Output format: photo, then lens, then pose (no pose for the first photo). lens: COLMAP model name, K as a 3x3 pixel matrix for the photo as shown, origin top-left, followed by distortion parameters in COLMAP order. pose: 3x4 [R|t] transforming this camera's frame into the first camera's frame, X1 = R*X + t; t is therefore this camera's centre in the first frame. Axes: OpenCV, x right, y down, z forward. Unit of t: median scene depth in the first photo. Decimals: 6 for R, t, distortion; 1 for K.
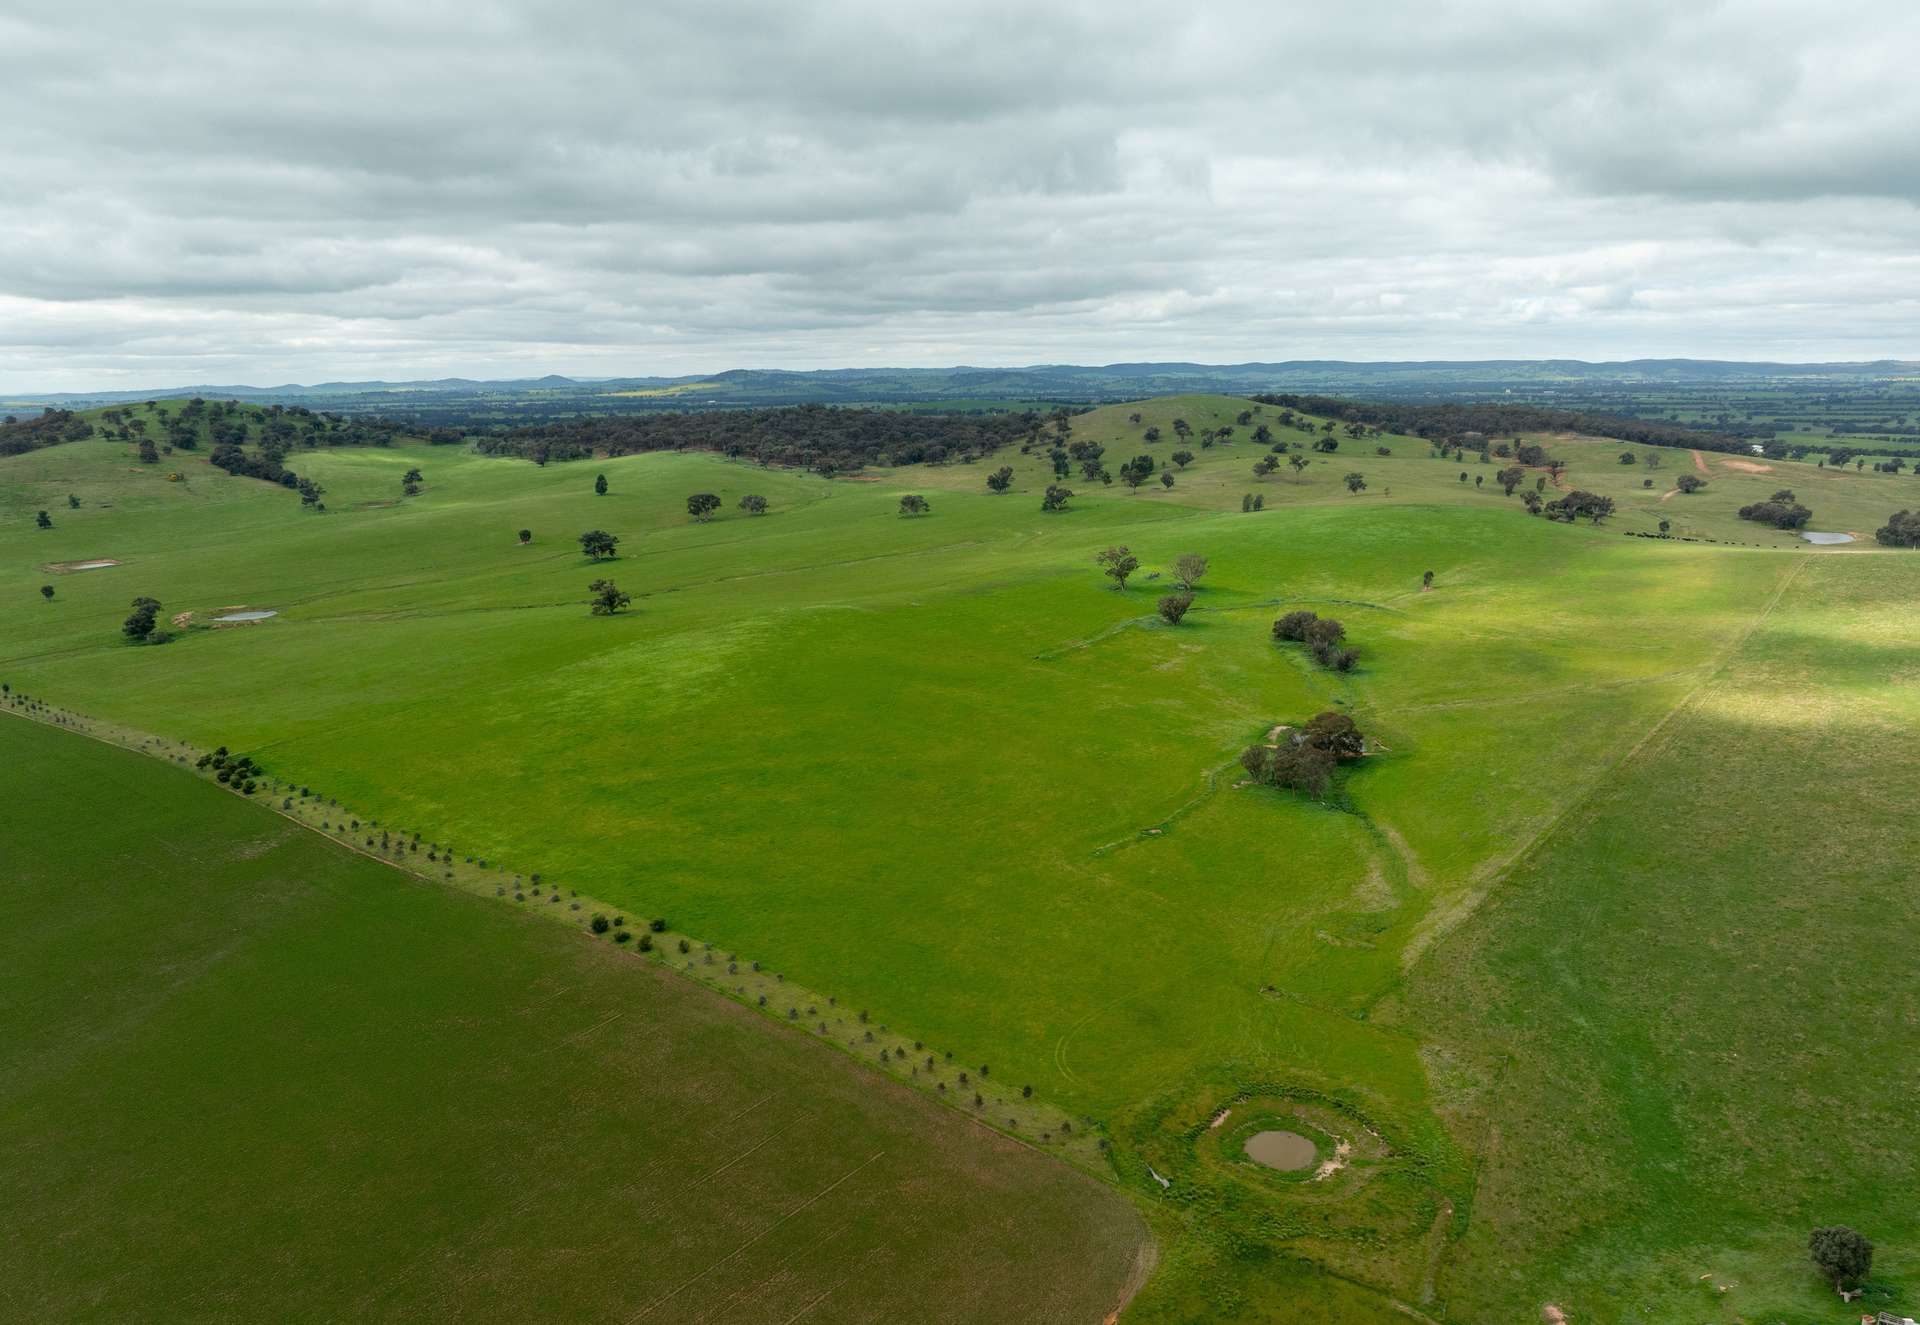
lens RADIAL K [[1411.1, 0, 958.0], [0, 1411.1, 666.4], [0, 0, 1]] dist [-0.006232, 0.000893]
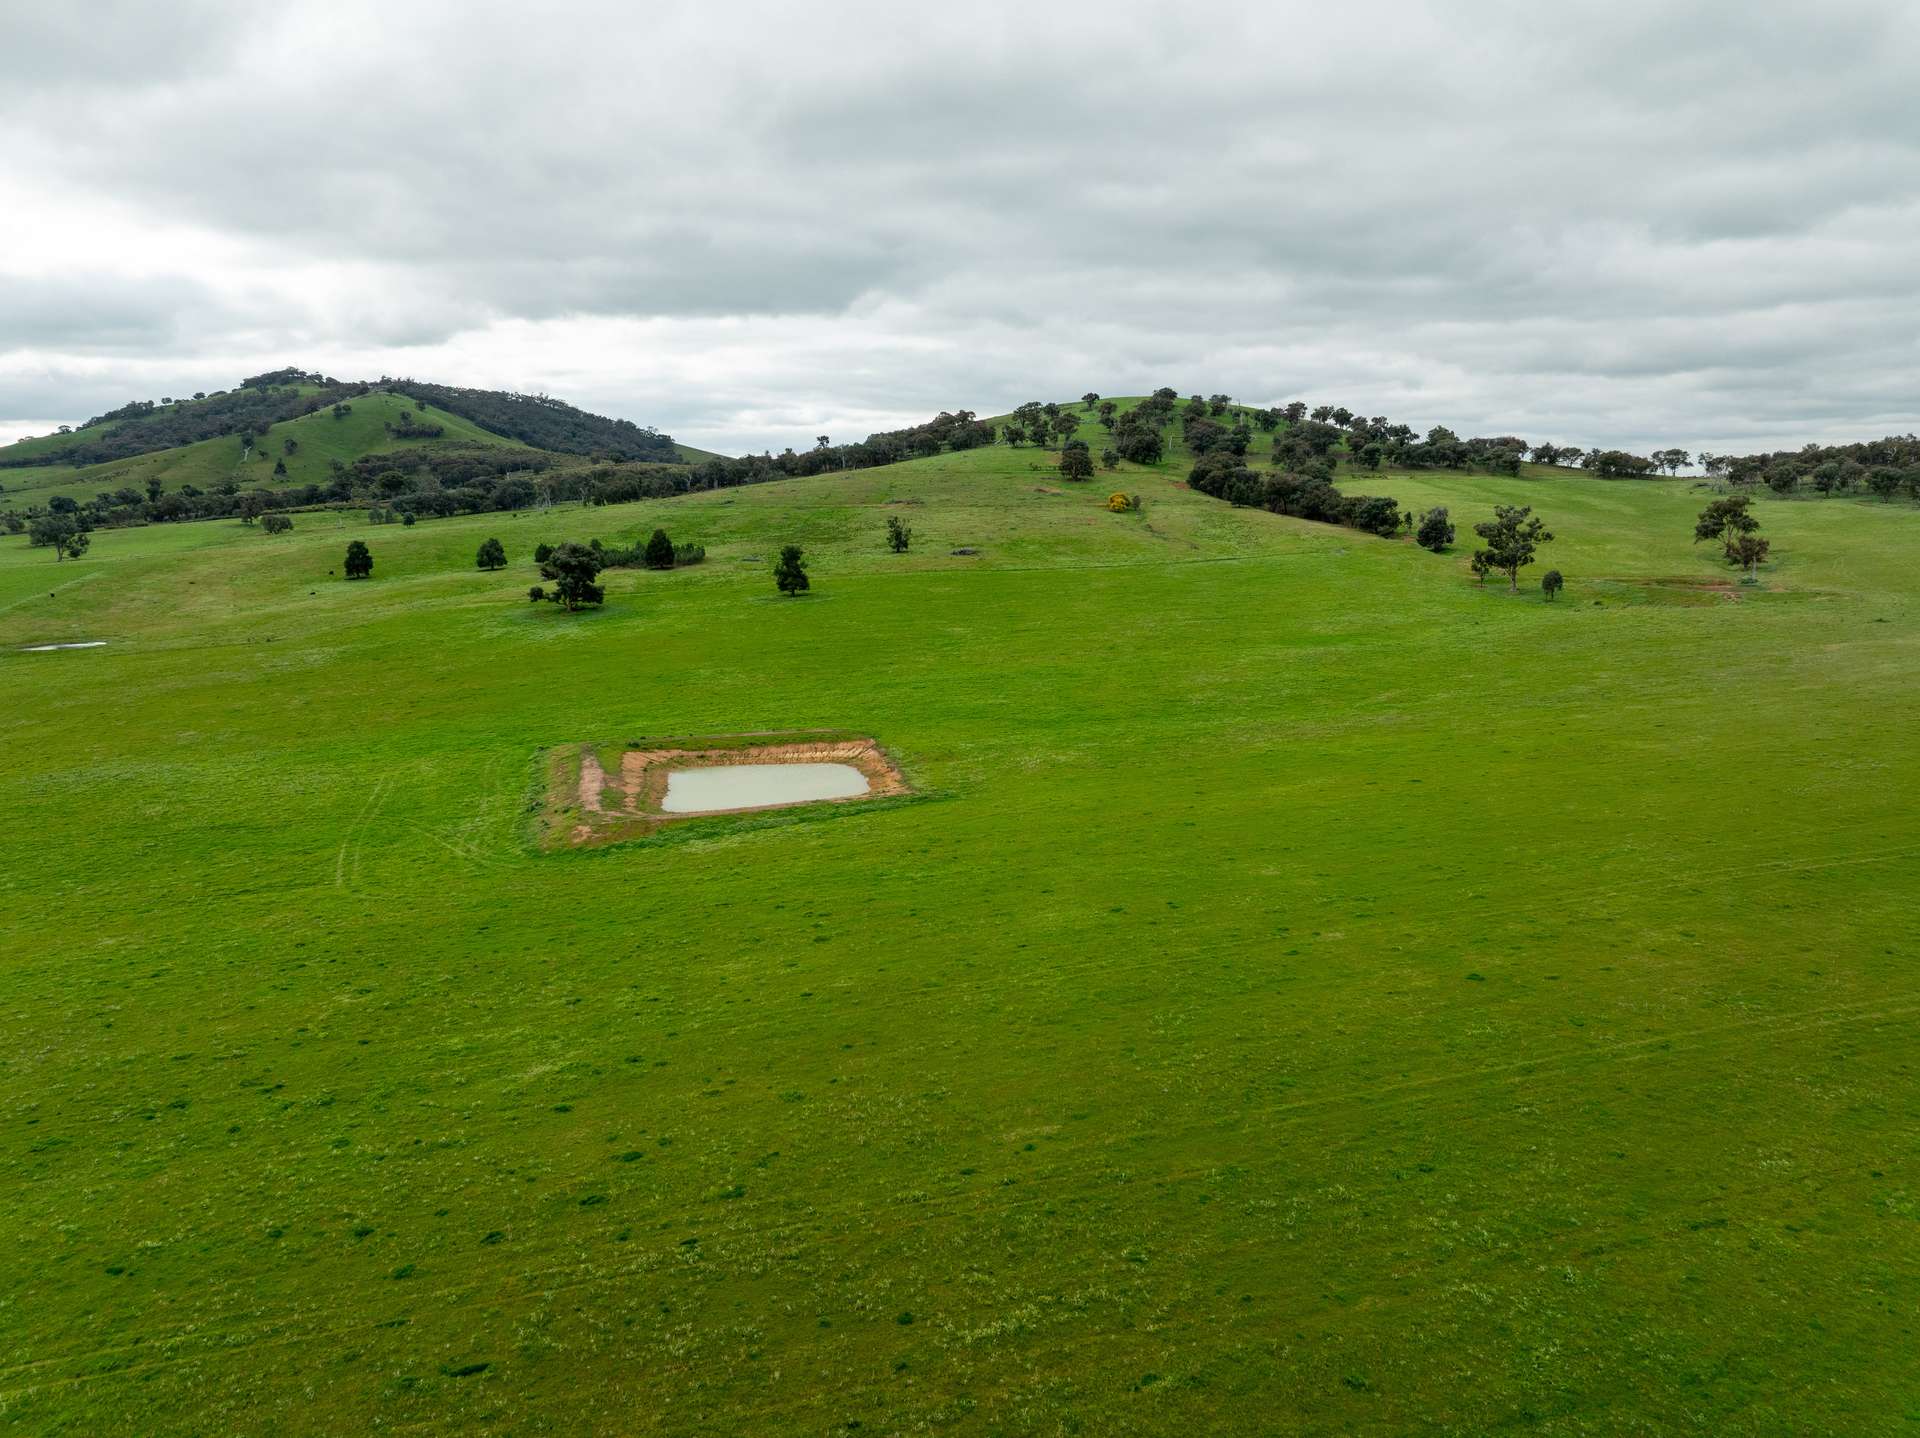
lens RADIAL K [[1372.1, 0, 961.6], [0, 1372.1, 707.6], [0, 0, 1]] dist [-0.011789, -0.002122]
pose [[0.824746, 0.103096, -0.556027, -0.329413], [-0.129208, 0.991587, -0.007797, -0.057464], [0.550545, 0.078274, 0.831128, 0.580744]]
